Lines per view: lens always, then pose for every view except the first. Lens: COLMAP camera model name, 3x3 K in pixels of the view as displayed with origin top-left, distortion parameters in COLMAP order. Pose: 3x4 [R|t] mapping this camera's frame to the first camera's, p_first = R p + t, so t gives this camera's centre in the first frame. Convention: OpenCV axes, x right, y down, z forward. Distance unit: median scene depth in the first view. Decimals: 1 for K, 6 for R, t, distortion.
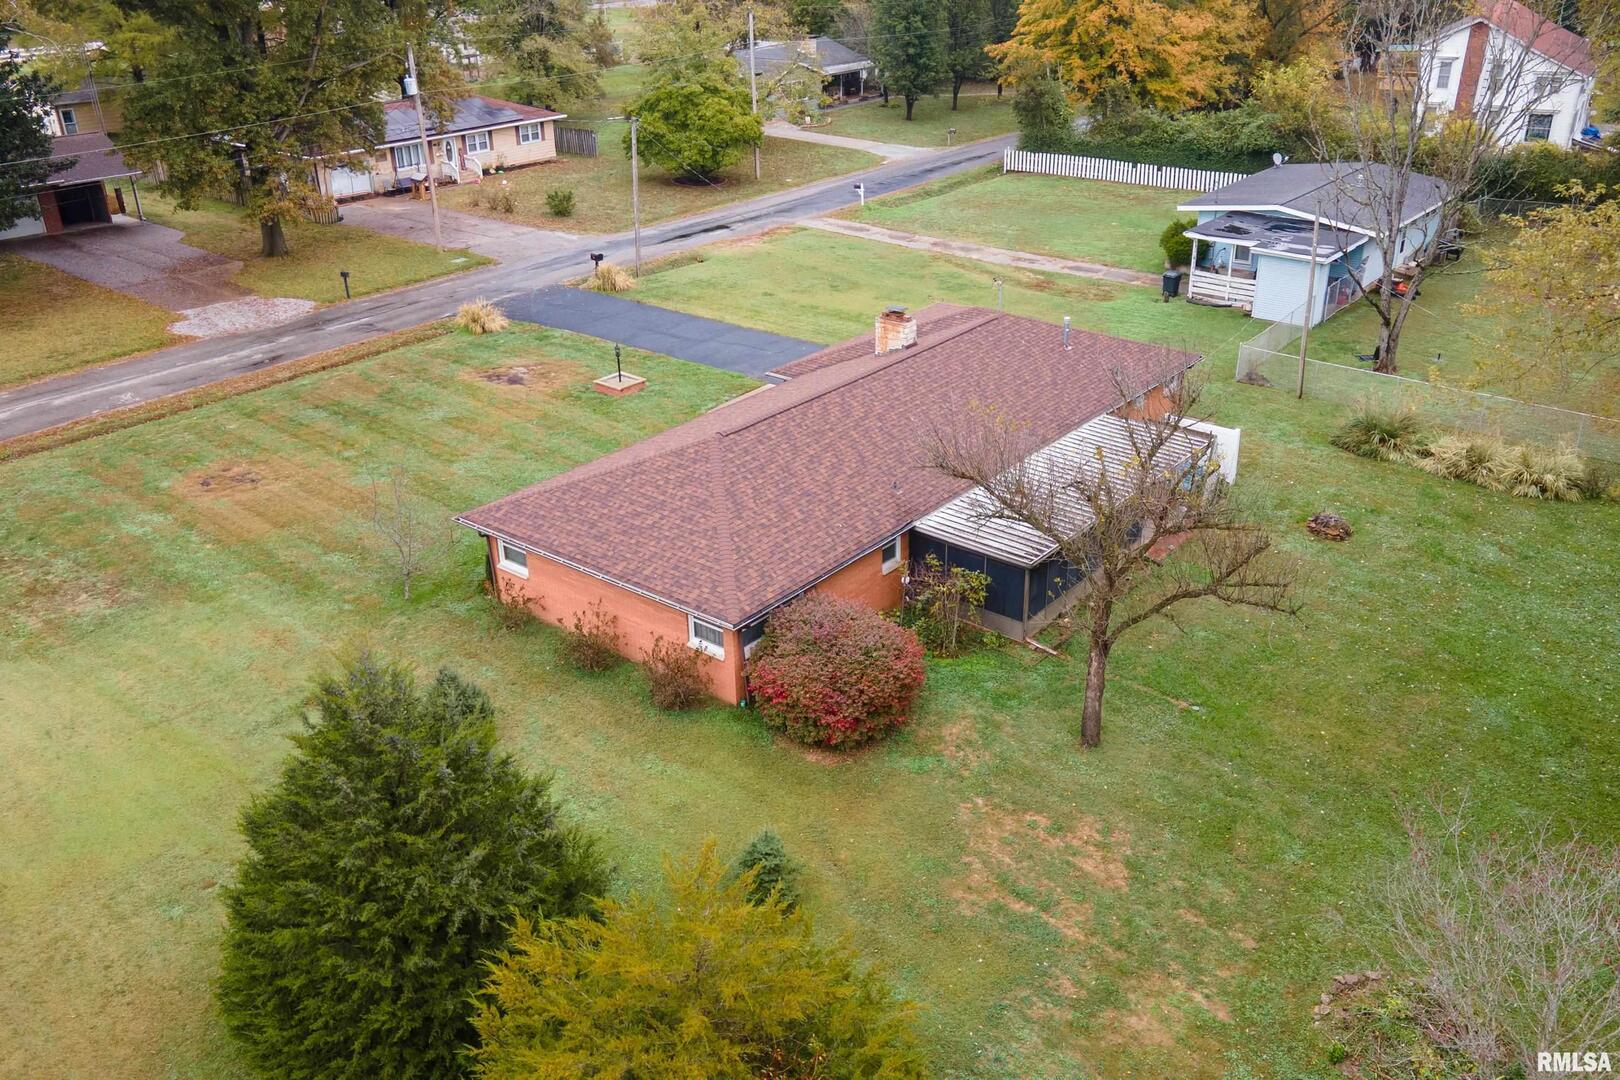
lens RADIAL K [[1408.4, 0, 853.5], [0, 1408.4, 541.2], [0, 0, 1]] dist [-0.007311, 0.052135]
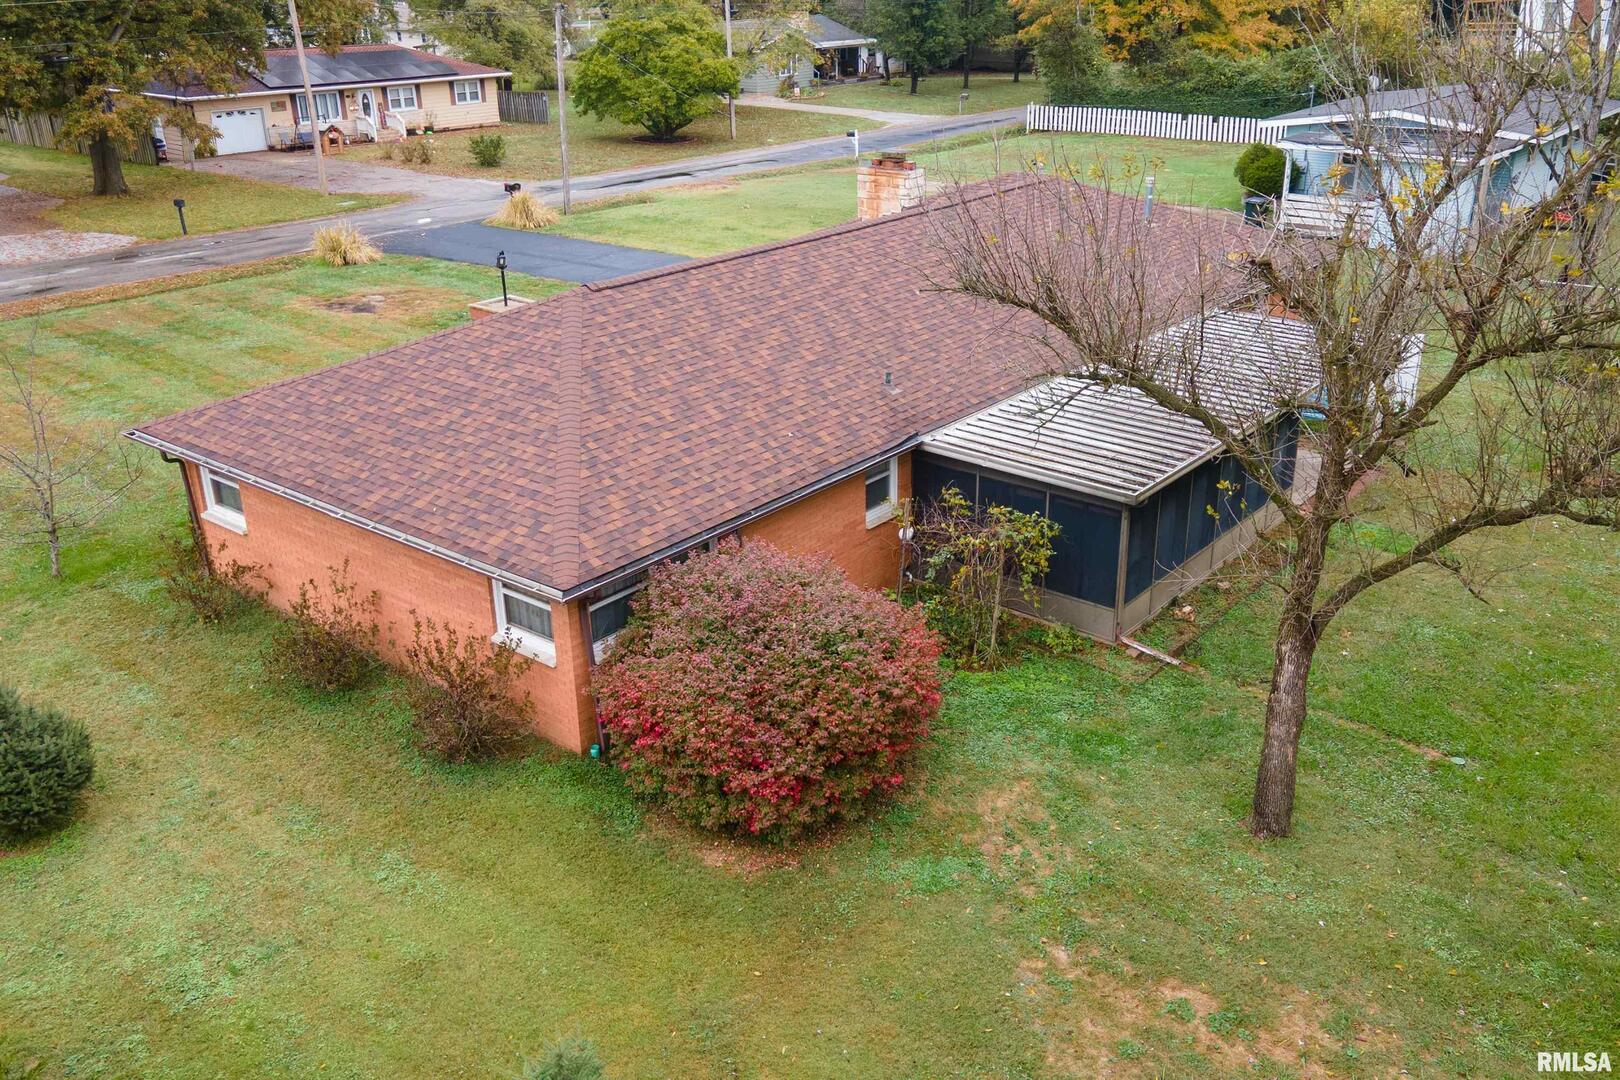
lens RADIAL K [[1408.4, 0, 853.5], [0, 1408.4, 541.2], [0, 0, 1]] dist [-0.007311, 0.052135]
pose [[0.999991, 0.000608, -0.004313, 0.018340], [-0.000816, 0.998835, -0.048257, 0.057689], [0.004279, 0.048260, 0.998826, 0.435836]]
